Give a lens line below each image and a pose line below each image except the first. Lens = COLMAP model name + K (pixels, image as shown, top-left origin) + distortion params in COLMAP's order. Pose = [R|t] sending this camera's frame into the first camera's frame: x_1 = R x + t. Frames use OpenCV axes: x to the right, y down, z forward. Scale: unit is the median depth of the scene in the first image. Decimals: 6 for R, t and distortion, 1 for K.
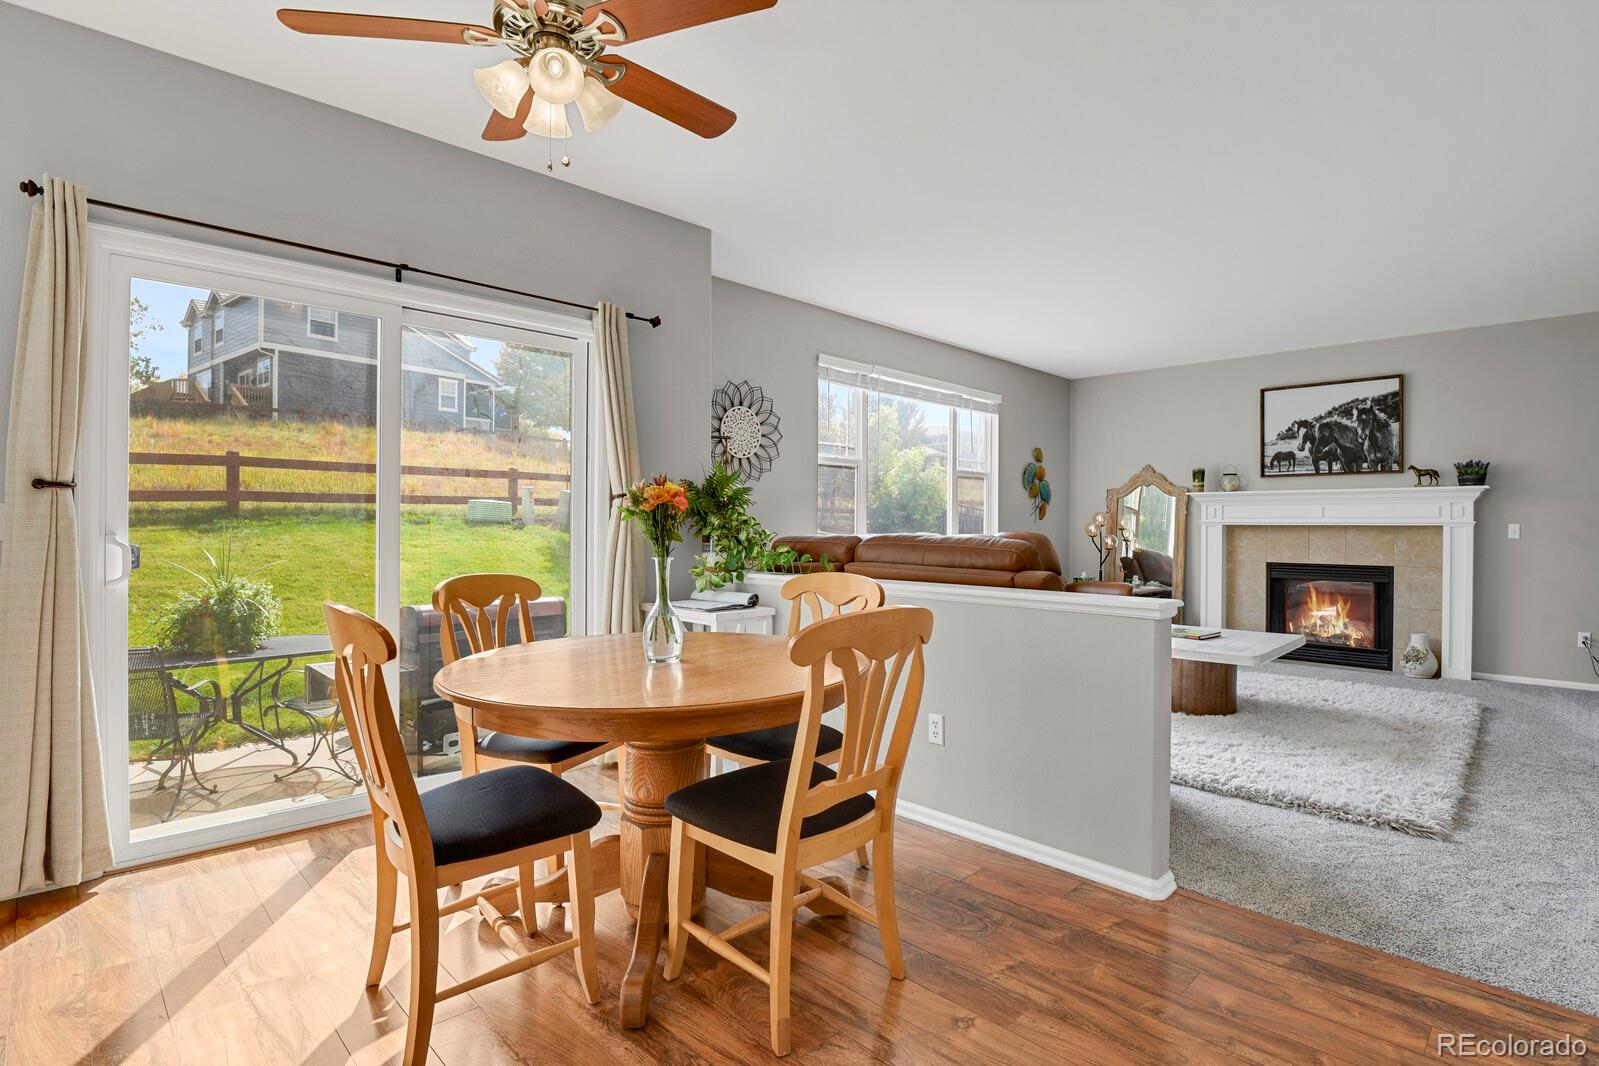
lens RADIAL K [[784.9, 0, 800.0], [0, 784.9, 534.0], [0, 0, 1]] dist [-0.025712, -0.003901]
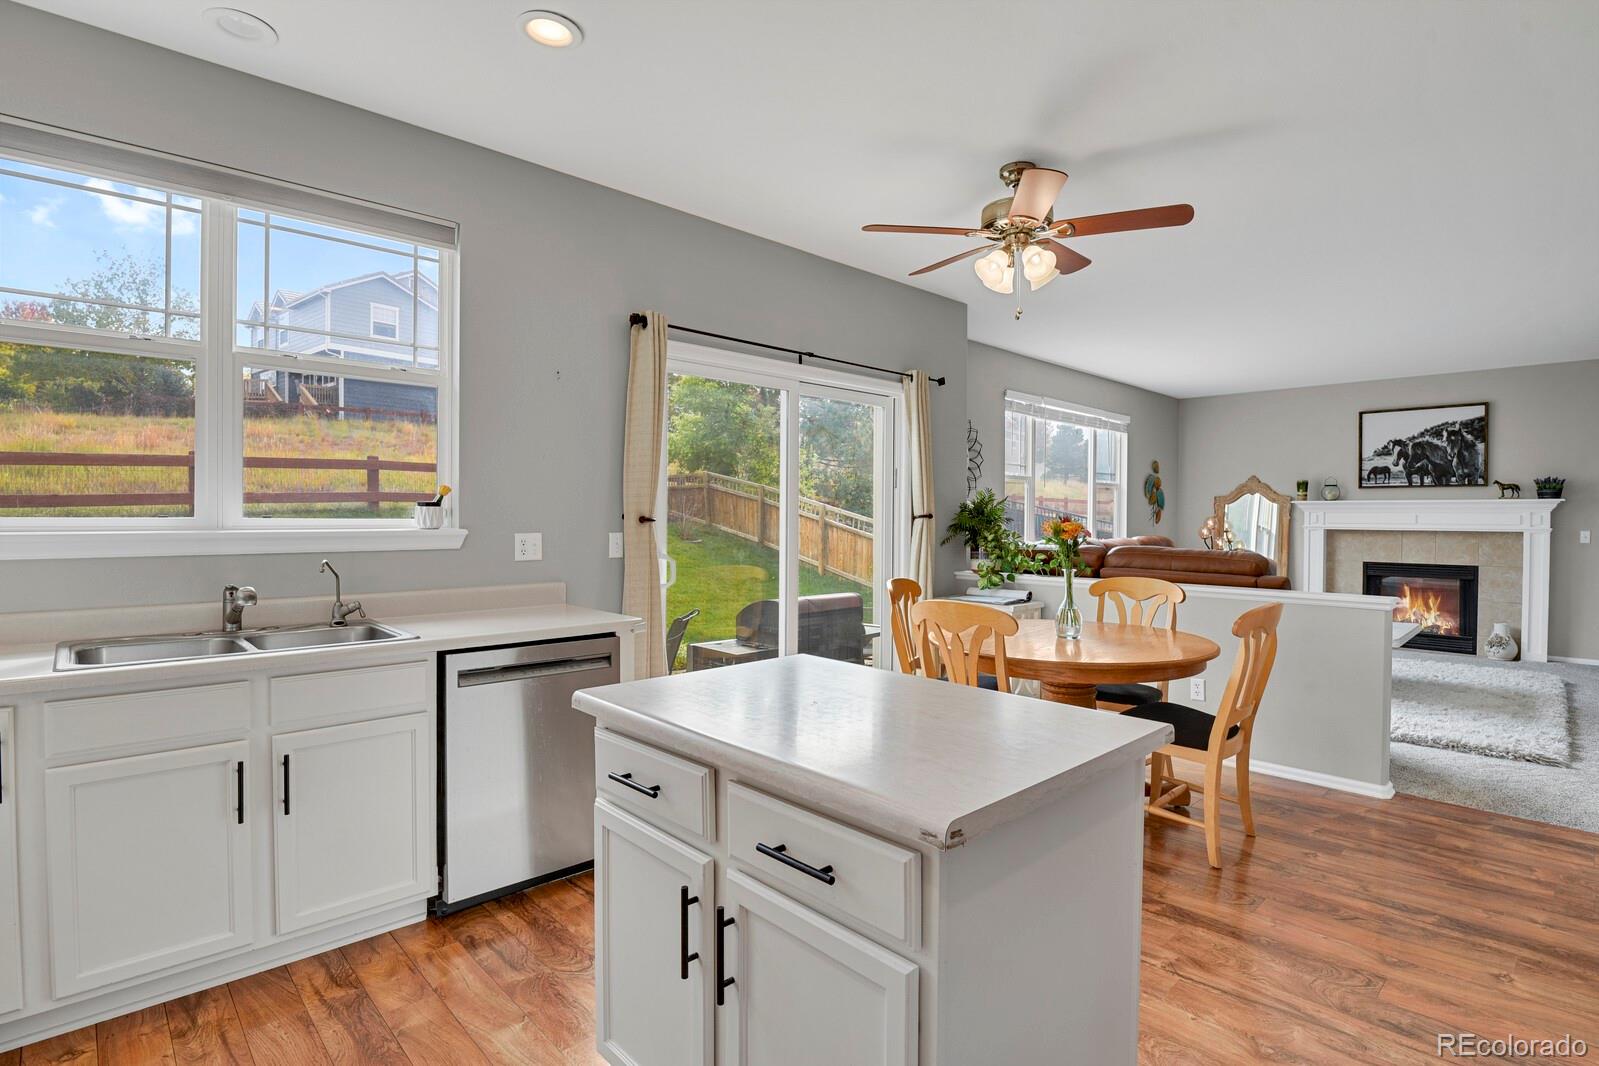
lens RADIAL K [[784.9, 0, 797.1], [0, 784.9, 532.0], [0, 0, 1]] dist [-0.025712, -0.003901]
pose [[0.999772, -0.000001, -0.021347, -0.245644], [0.000188, 0.999962, 0.008753, -0.020434], [0.021346, -0.008755, 0.999734, -0.190189]]
